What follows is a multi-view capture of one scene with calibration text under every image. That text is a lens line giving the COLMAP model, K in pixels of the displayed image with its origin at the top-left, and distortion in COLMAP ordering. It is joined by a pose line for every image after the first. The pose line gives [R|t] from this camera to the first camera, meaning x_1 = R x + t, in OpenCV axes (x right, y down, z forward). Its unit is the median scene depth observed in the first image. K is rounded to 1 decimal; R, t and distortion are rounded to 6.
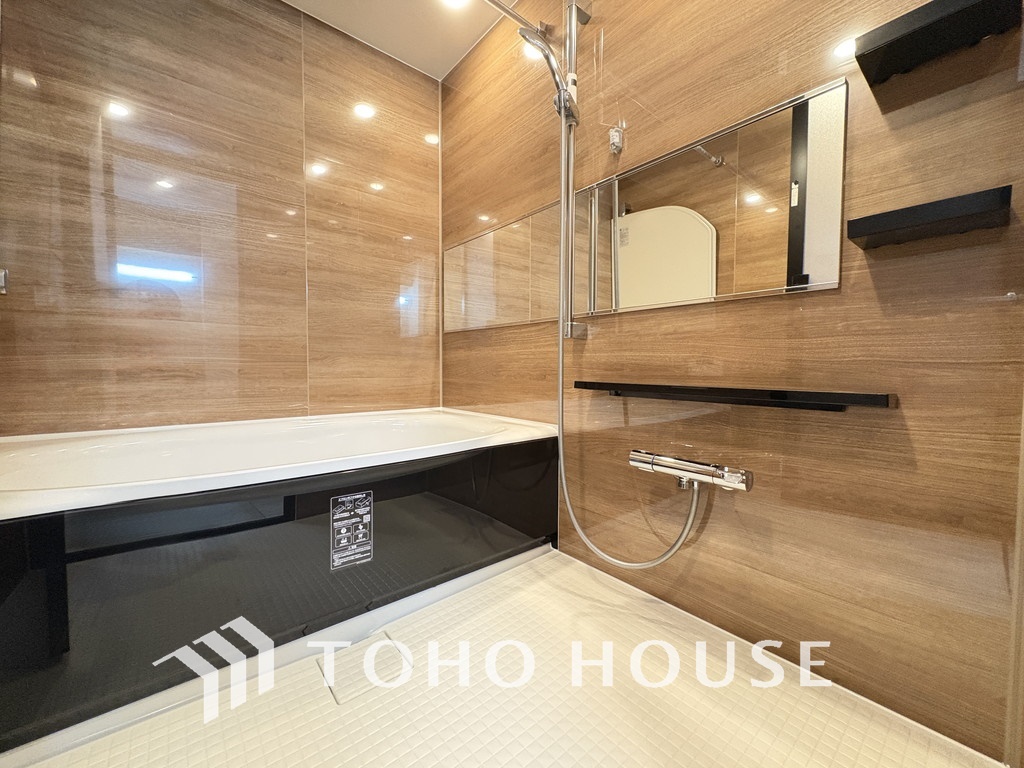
lens RADIAL K [[411.2, 0, 514.4], [0, 411.2, 384.4], [0, 0, 1]] dist [0.001116, 0.000180]
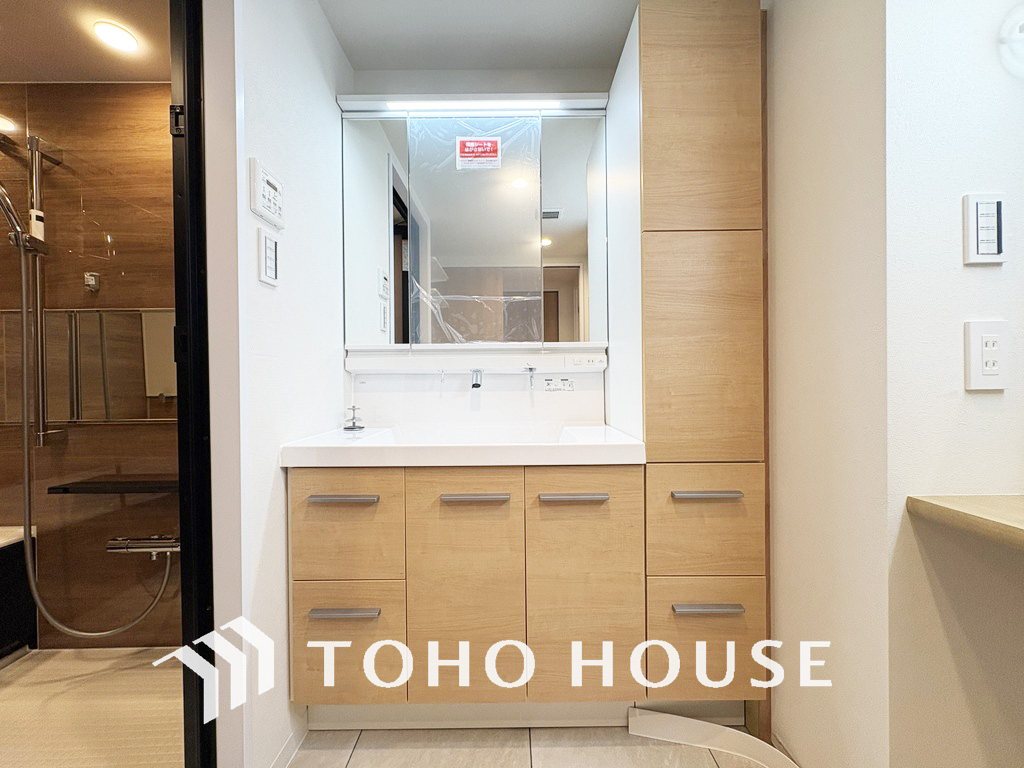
lens RADIAL K [[411.2, 0, 514.4], [0, 411.2, 384.4], [0, 0, 1]] dist [0.001116, 0.000180]
pose [[0.636190, -0.018715, 0.771306, 0.097639], [0.048031, 0.998727, -0.015384, -0.214189], [-0.770036, 0.046834, 0.636279, -0.705242]]
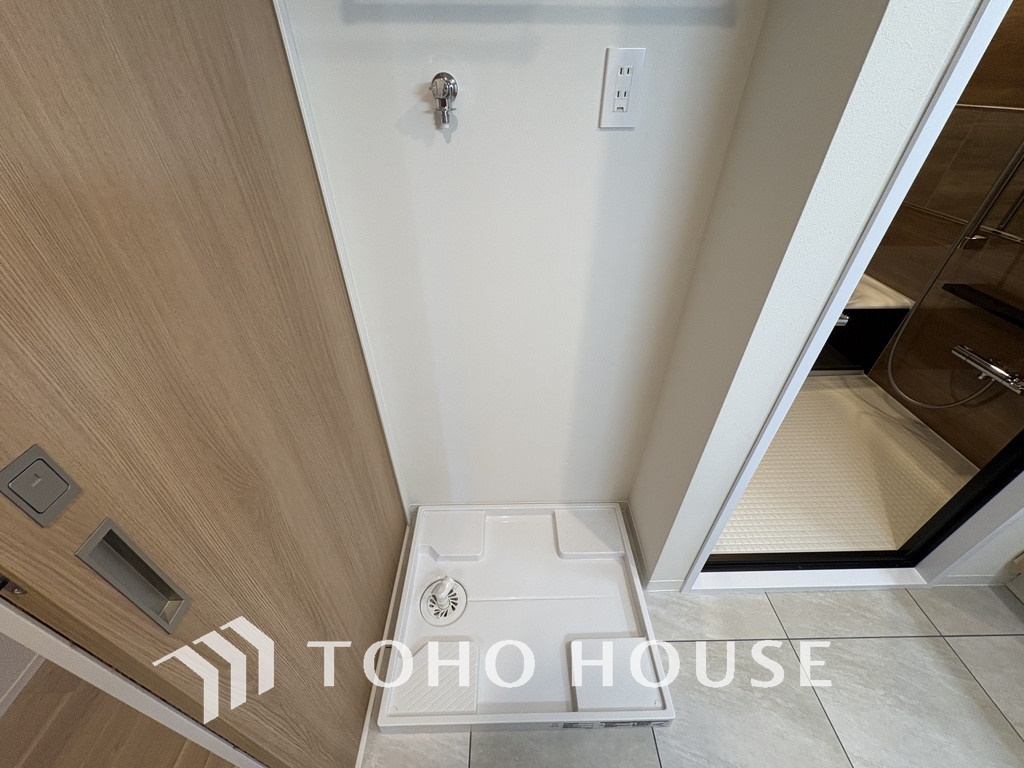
lens RADIAL K [[411.2, 0, 514.4], [0, 411.2, 384.4], [0, 0, 1]] dist [0.001116, 0.000180]
pose [[0.782094, 0.375675, -0.497190, -0.182346], [-0.027444, 0.817842, 0.574788, -0.514079], [0.622556, -0.435893, 0.649939, -1.027965]]
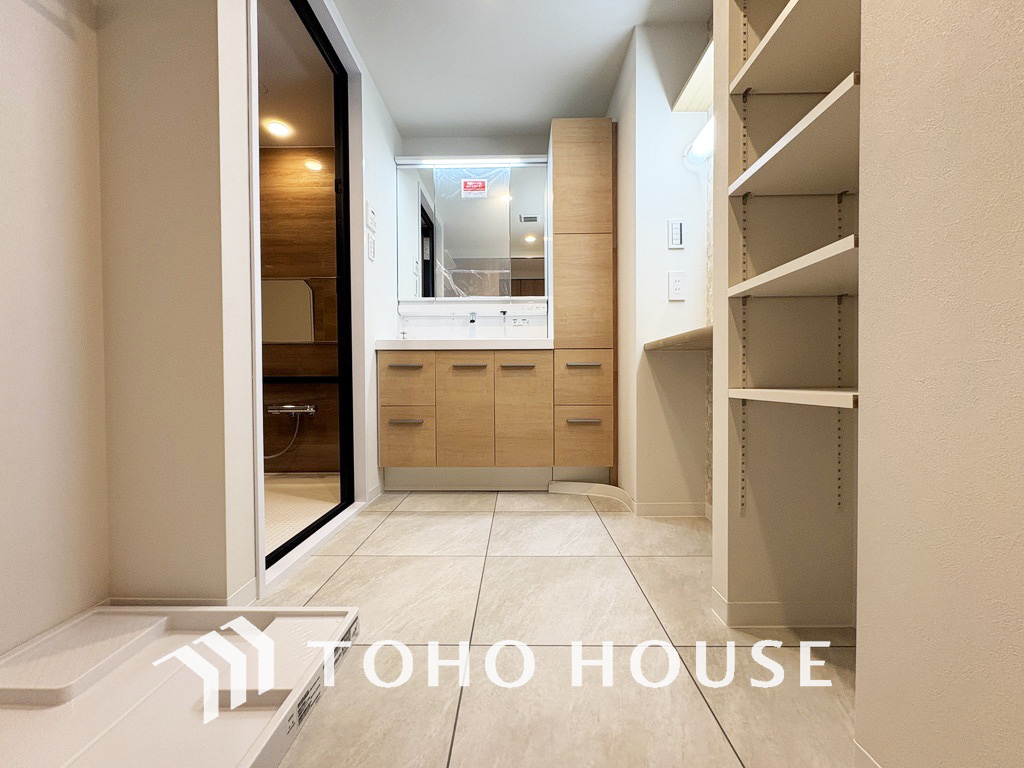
lens RADIAL K [[411.2, 0, 514.4], [0, 411.2, 384.4], [0, 0, 1]] dist [0.001116, 0.000180]
pose [[0.648993, -0.022028, 0.760475, -0.501858], [0.043107, 0.999040, -0.007850, 0.106358], [-0.759572, 0.037877, 0.649319, -1.358095]]
